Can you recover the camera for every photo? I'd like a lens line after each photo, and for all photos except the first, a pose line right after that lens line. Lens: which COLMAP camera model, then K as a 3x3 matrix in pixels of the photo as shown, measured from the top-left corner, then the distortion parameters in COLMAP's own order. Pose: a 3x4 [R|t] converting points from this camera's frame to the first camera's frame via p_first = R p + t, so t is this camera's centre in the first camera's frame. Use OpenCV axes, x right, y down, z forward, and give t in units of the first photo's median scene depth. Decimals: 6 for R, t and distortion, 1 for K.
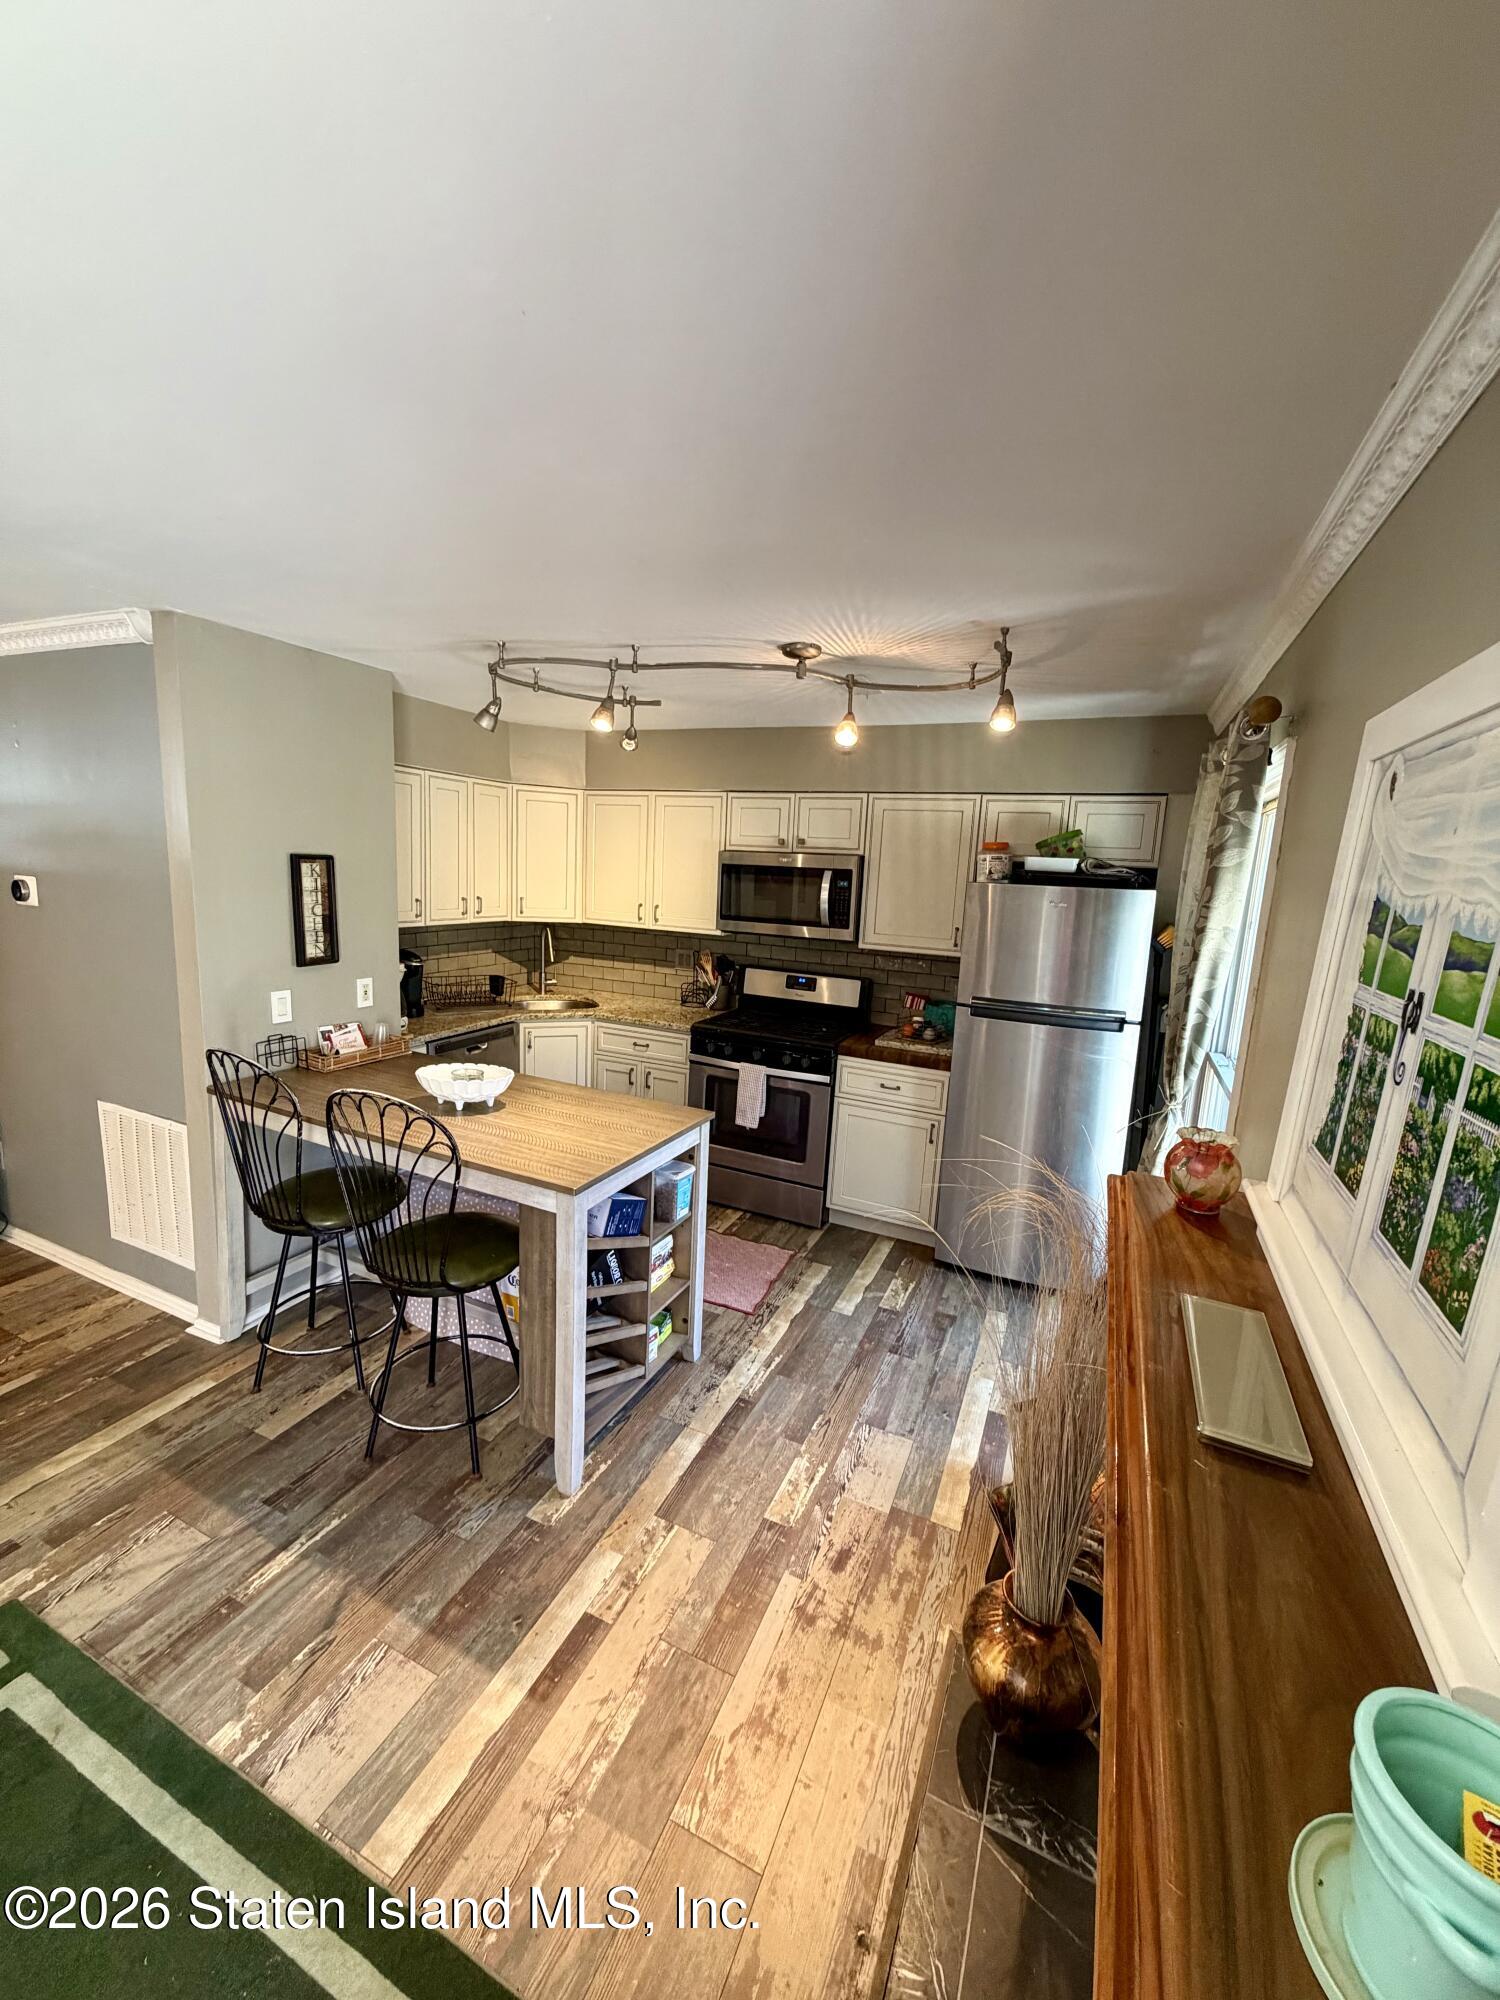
lens RADIAL K [[796.4, 0, 749.6], [0, 796.4, 993.1], [0, 0, 1]] dist [0.000758, 0.000144]
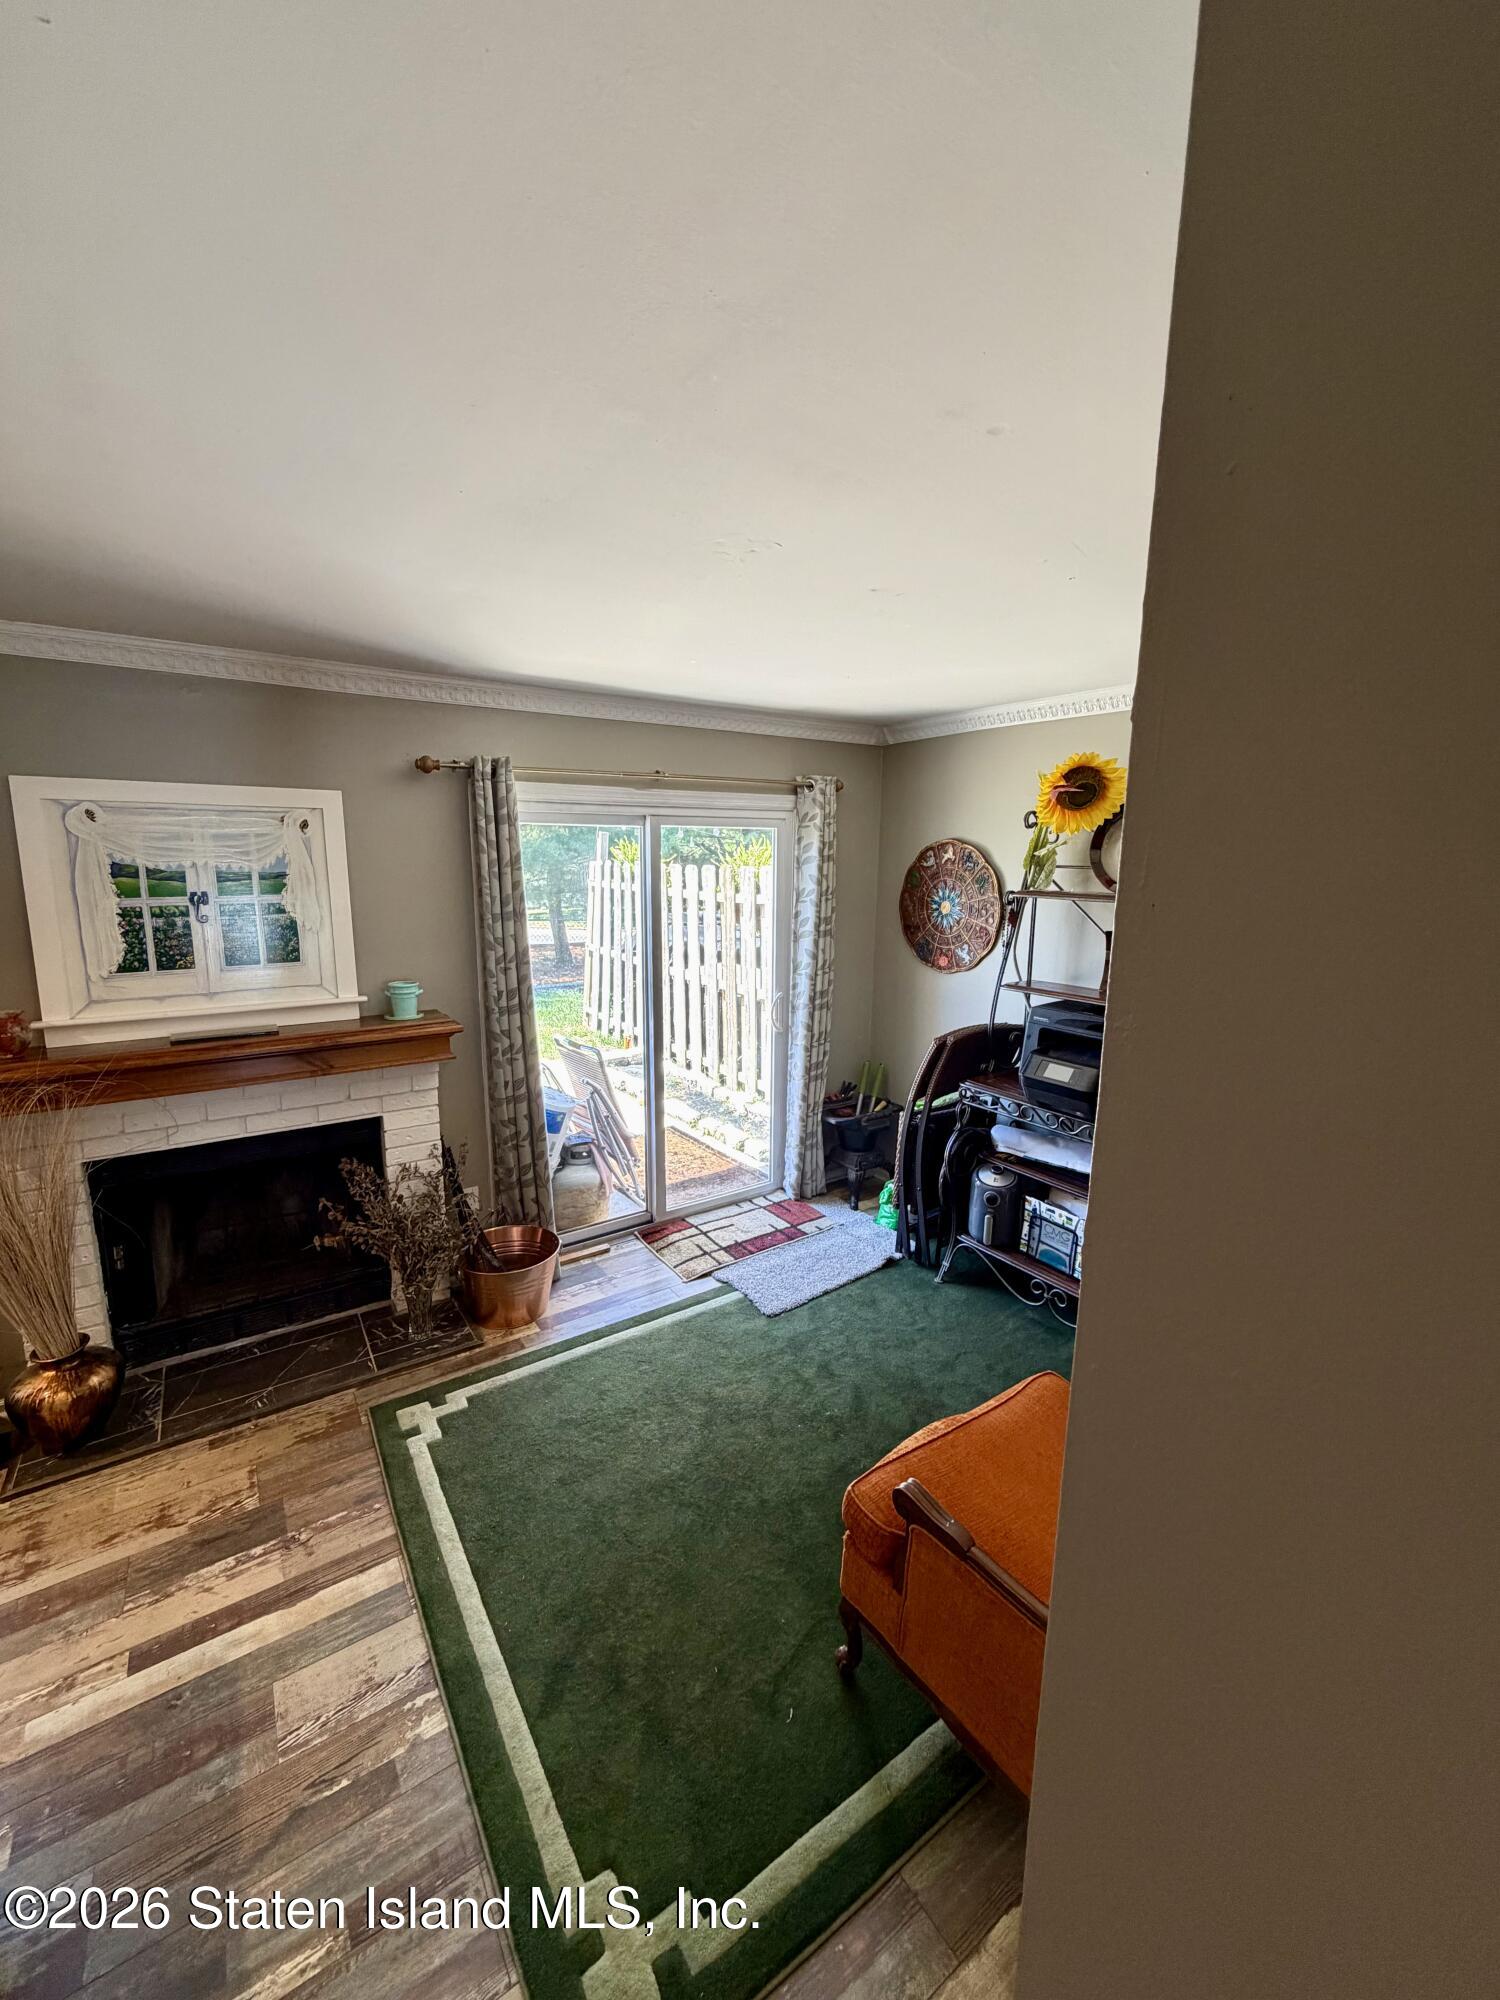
lens RADIAL K [[796.4, 0, 748.4], [0, 796.4, 993.8], [0, 0, 1]] dist [0.000758, 0.000144]
pose [[-0.849035, -0.147537, 0.507320, -0.776189], [0.037171, 0.941159, 0.335913, -0.175857], [-0.527028, 0.304059, -0.793593, 0.731196]]
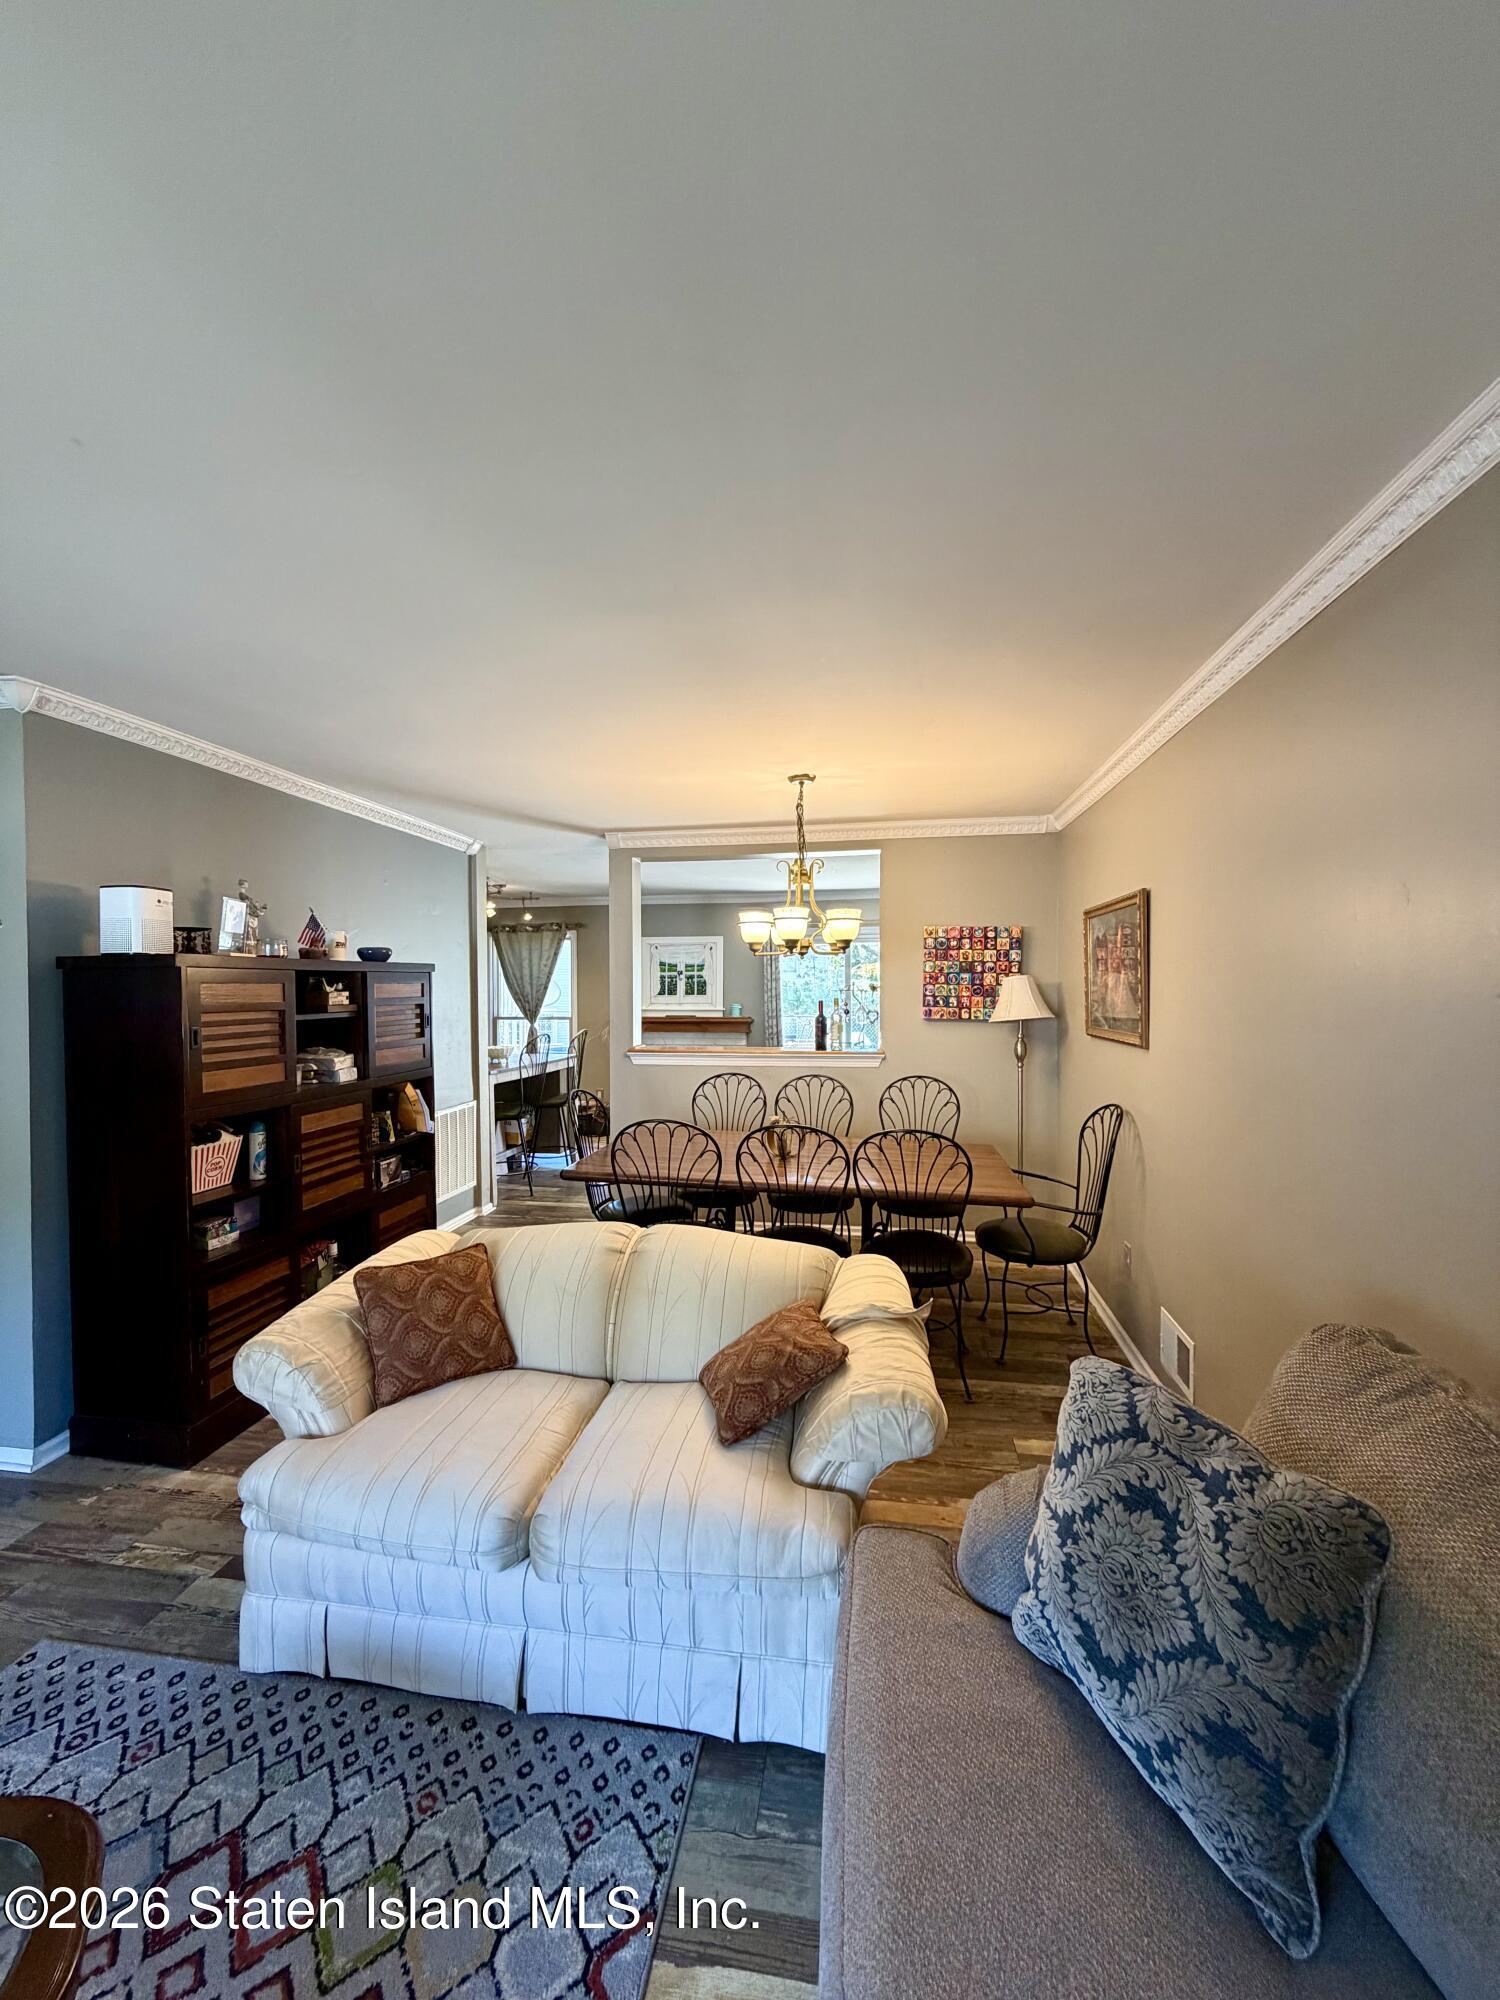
lens RADIAL K [[796.4, 0, 752.2], [0, 796.4, 993.1], [0, 0, 1]] dist [0.000758, 0.000144]
pose [[-0.261403, -0.054373, 0.963697, -2.582867], [0.151585, 0.983711, 0.096620, -0.158320], [-0.953253, 0.171339, -0.248903, 0.778517]]
